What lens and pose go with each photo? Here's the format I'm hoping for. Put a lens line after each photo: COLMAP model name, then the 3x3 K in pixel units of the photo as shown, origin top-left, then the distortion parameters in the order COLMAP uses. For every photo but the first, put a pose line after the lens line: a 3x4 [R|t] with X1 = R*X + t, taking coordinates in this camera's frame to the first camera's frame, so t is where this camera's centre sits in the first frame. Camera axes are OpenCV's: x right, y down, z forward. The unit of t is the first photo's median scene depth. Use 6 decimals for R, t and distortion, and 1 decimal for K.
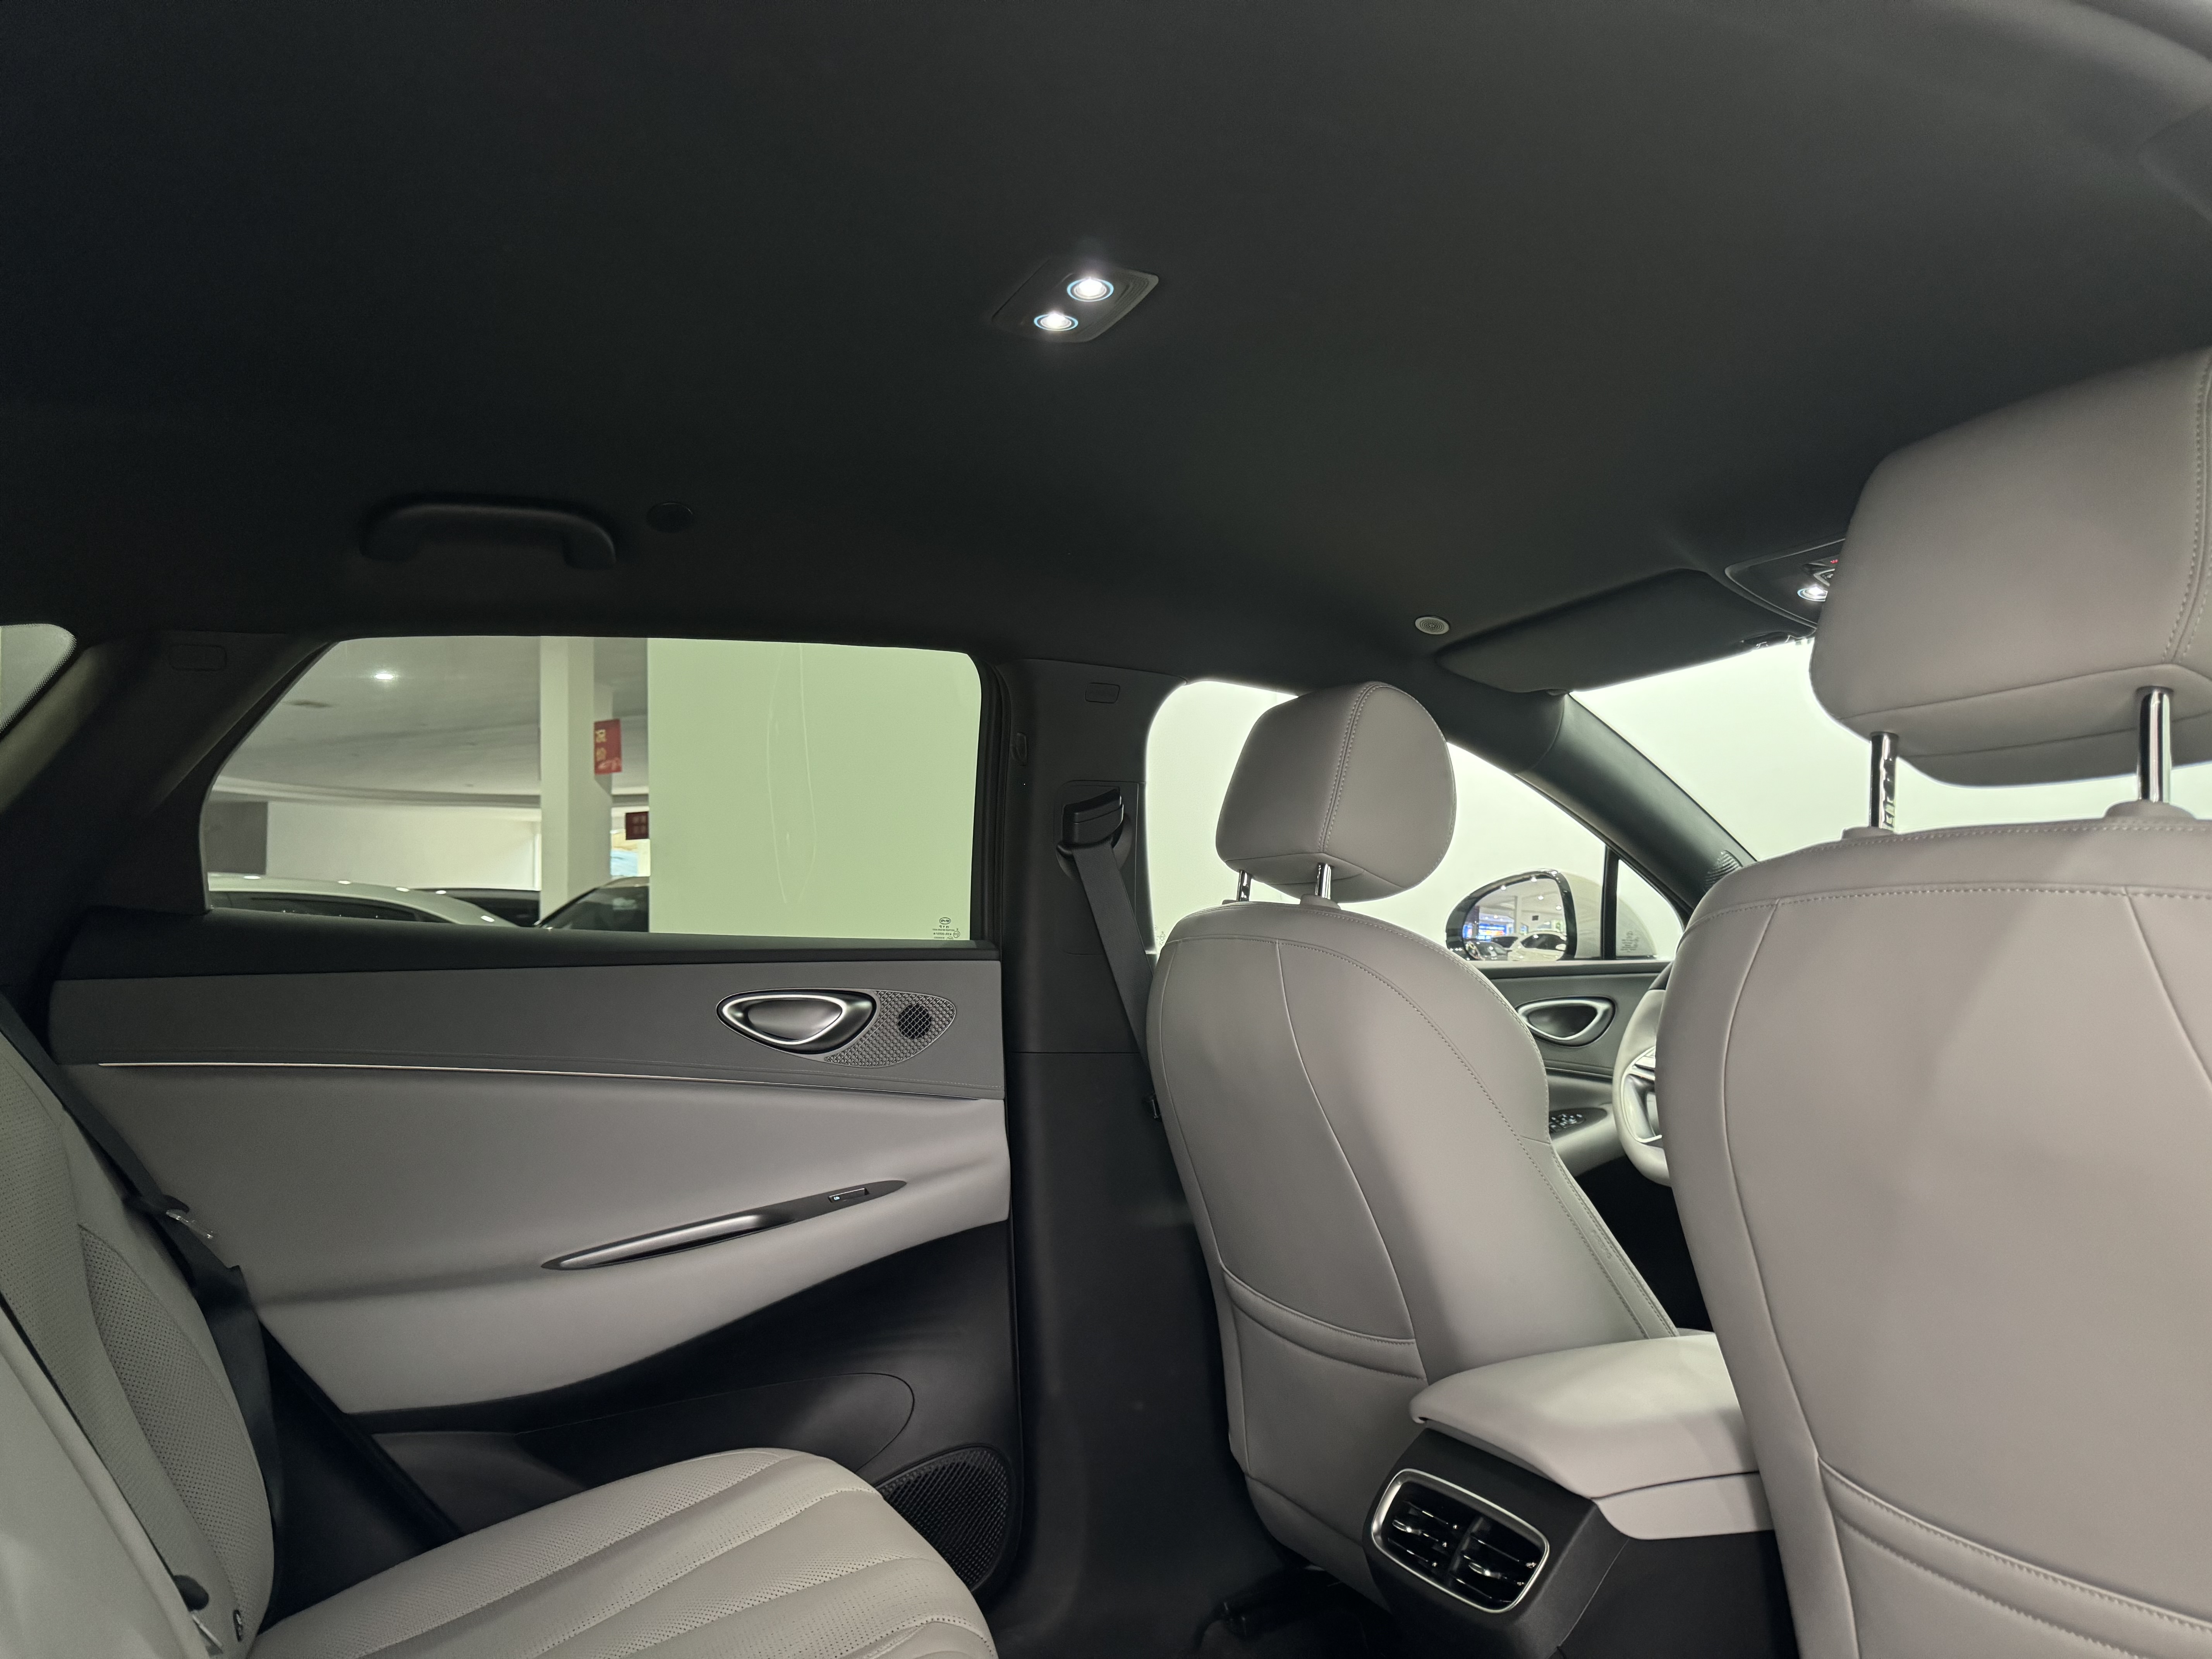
lens RADIAL K [[1514.7, 0, 1106.0], [0, 1514.7, 829.5], [0, 0, 1]] dist [0.076339, -0.087482]
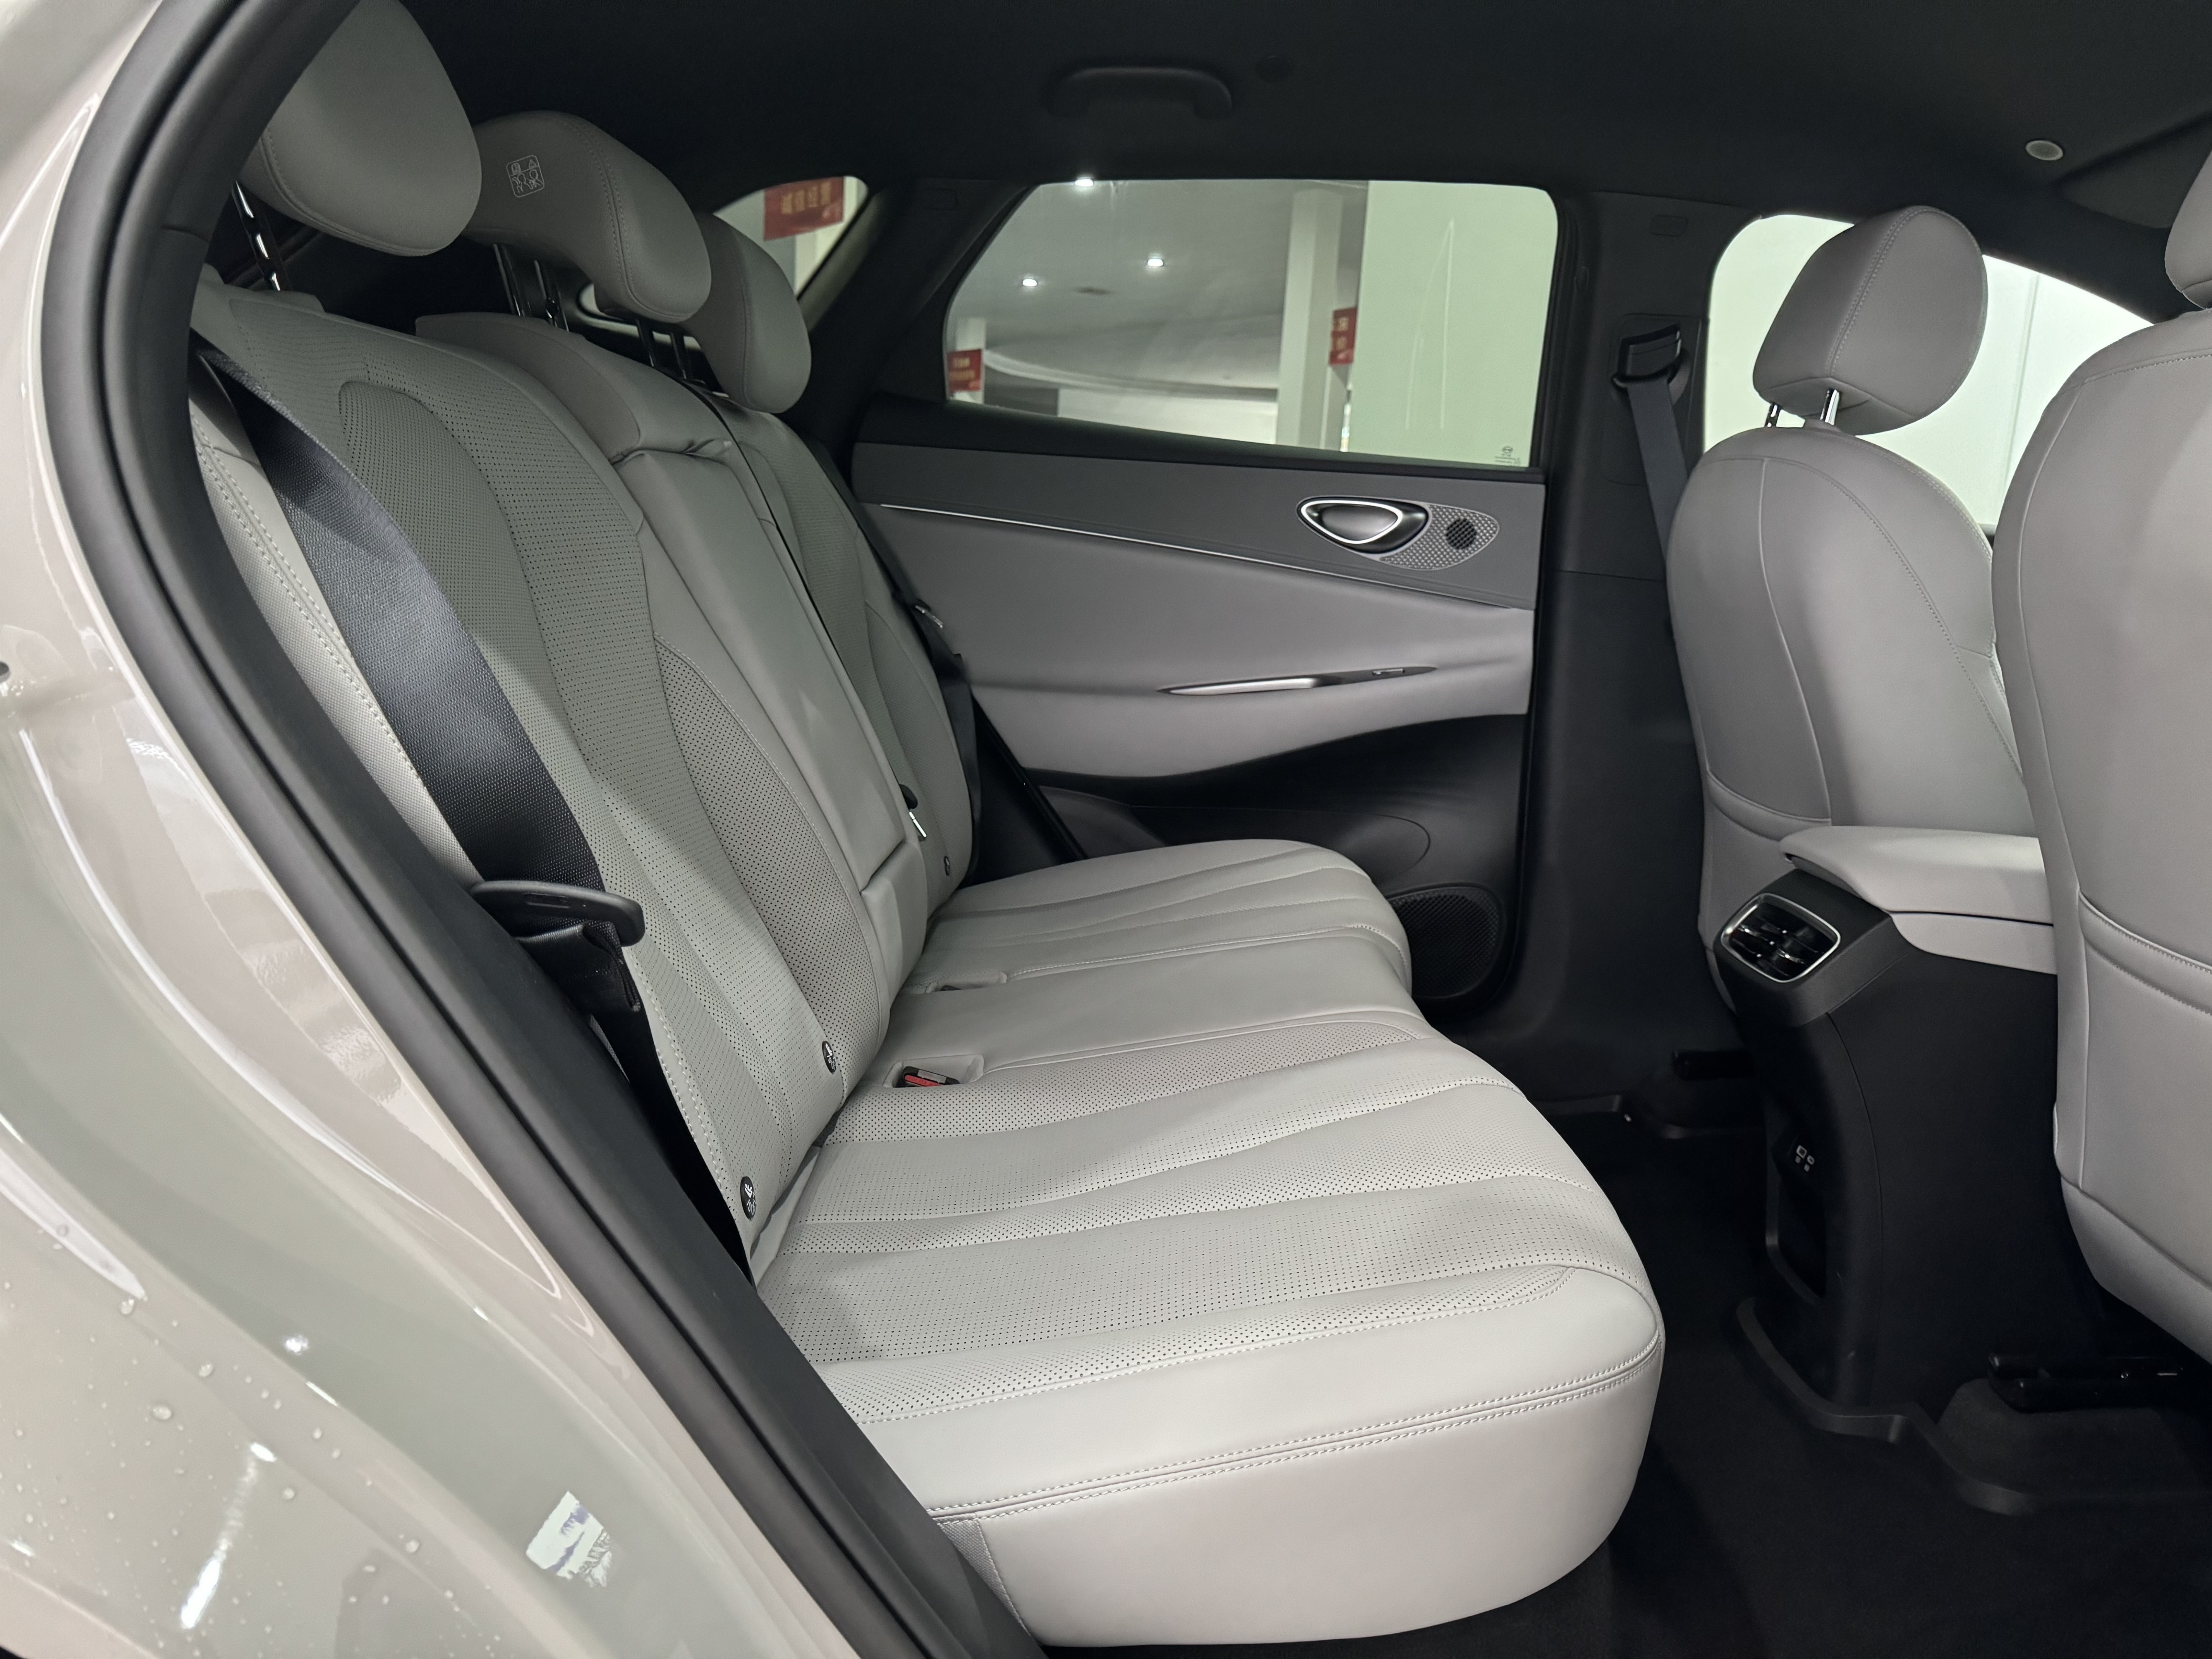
lens RADIAL K [[1557.8, 0, 1106.0], [0, 1557.8, 829.5], [0, 0, 1]] dist [0.076225, -0.122006]
pose [[0.888711, 0.150225, -0.433158, 0.195840], [-0.041673, 0.967352, 0.249988, 0.060664], [0.456570, -0.204116, 0.865956, -0.218220]]
